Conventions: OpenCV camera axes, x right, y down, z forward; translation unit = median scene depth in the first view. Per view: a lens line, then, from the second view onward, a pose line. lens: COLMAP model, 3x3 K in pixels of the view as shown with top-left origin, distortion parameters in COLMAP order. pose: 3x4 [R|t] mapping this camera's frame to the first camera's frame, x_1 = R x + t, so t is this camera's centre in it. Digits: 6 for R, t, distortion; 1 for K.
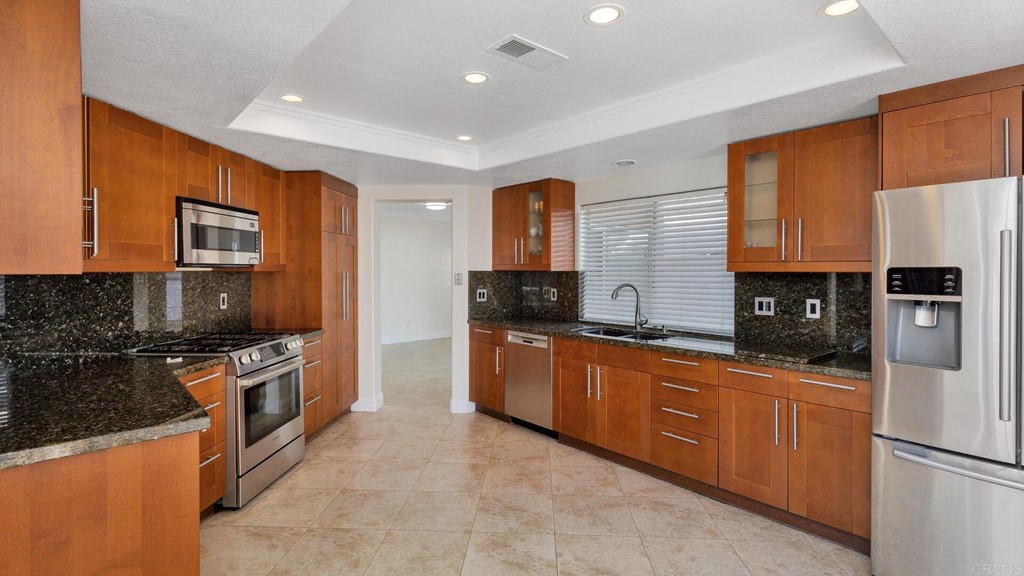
lens RADIAL K [[477.3, 0, 504.3], [0, 477.3, 272.8], [0, 0, 1]] dist [0.002800, -0.000188]
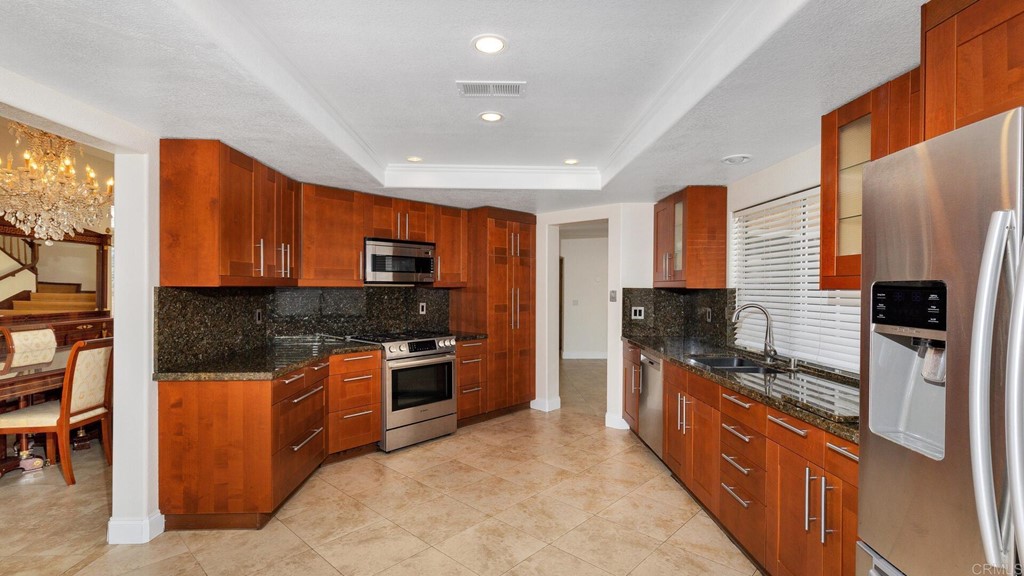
lens RADIAL K [[466.9, 0, 516.9], [0, 466.9, 289.8], [0, 0, 1]] dist [0.002958, 0.000276]
pose [[0.772173, 0.007614, -0.635367, 0.502778], [-0.009455, 0.999955, 0.000491, 0.001998], [0.635342, 0.005628, 0.772211, 0.132601]]
